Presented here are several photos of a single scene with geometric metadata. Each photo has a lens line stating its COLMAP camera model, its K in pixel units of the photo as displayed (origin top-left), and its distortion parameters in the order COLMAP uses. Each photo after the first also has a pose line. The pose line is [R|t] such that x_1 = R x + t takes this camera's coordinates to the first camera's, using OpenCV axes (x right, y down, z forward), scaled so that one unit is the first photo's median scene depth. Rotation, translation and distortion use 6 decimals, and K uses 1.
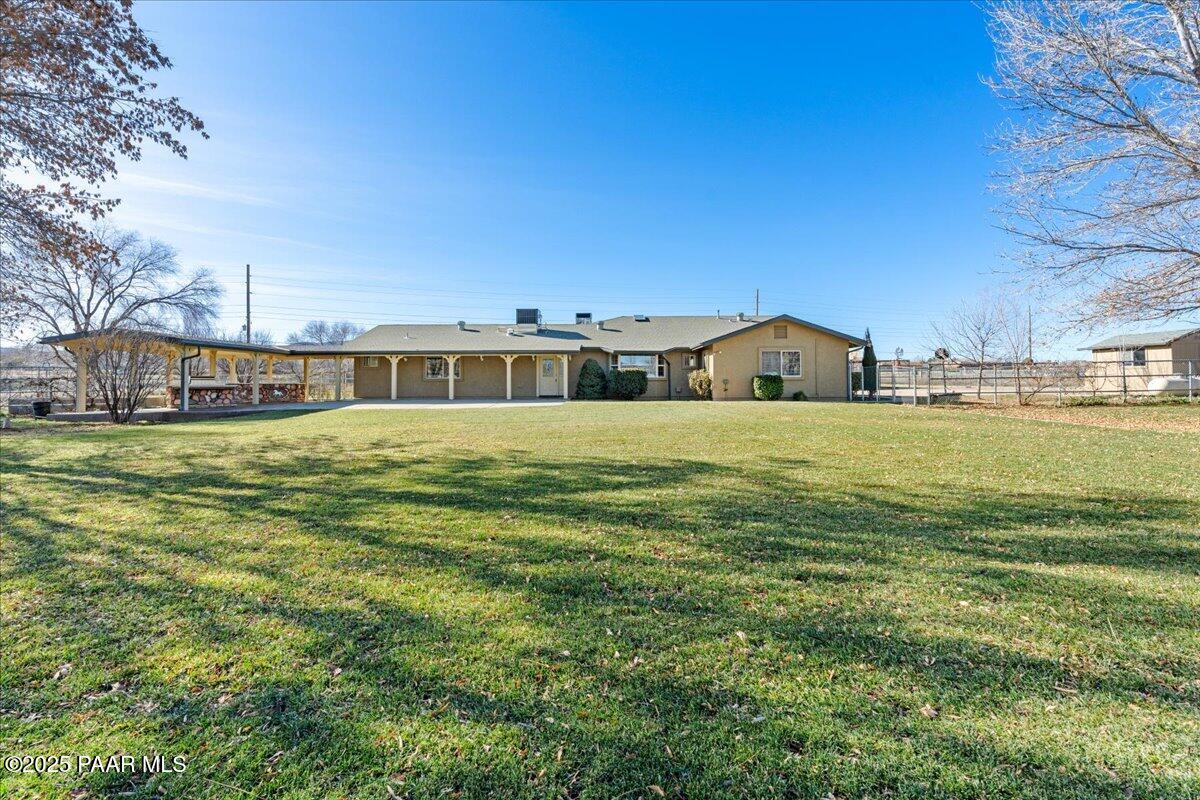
lens RADIAL K [[549.8, 0, 602.4], [0, 549.8, 366.7], [0, 0, 1]] dist [0.013915, 0.000298]
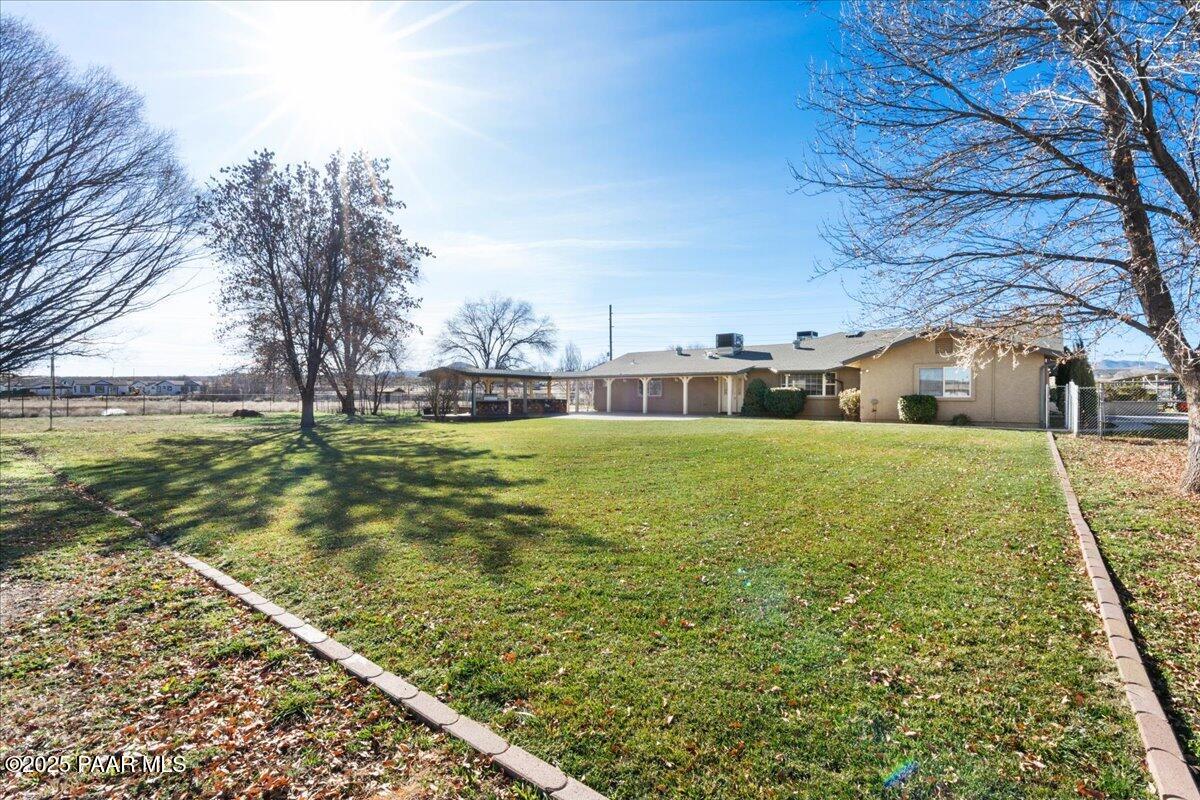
lens RADIAL K [[535.6, 0, 600.0], [0, 535.6, 400.0], [0, 0, 1]] dist [-0.001254, -0.000170]
pose [[0.788661, 0.010914, -0.614731, 0.381369], [0.010742, 0.999445, 0.031525, -0.009330], [0.614734, -0.031467, 0.788107, -0.014299]]
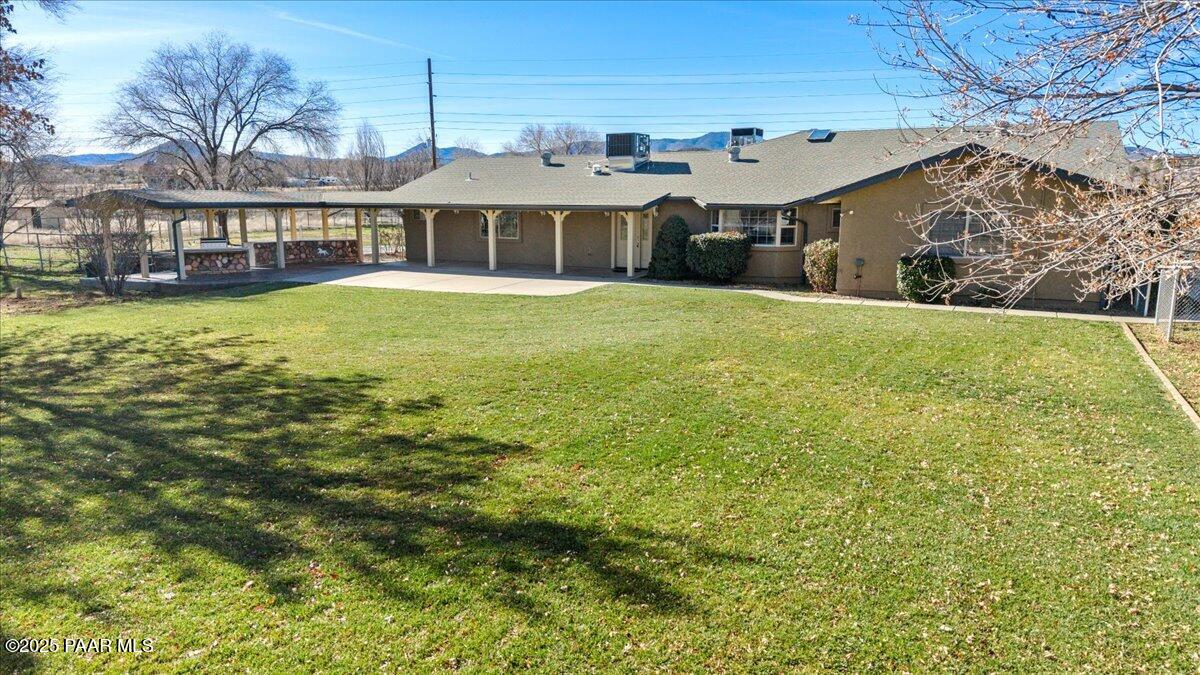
lens RADIAL K [[807.8, 0, 579.7], [0, 807.8, 323.1], [0, 0, 1]] dist [0.043946, -0.001969]
pose [[0.892362, 0.071910, -0.445555, 0.319140], [0.009084, 0.984163, 0.177030, -0.060791], [0.451229, -0.162022, 0.877577, 0.078521]]
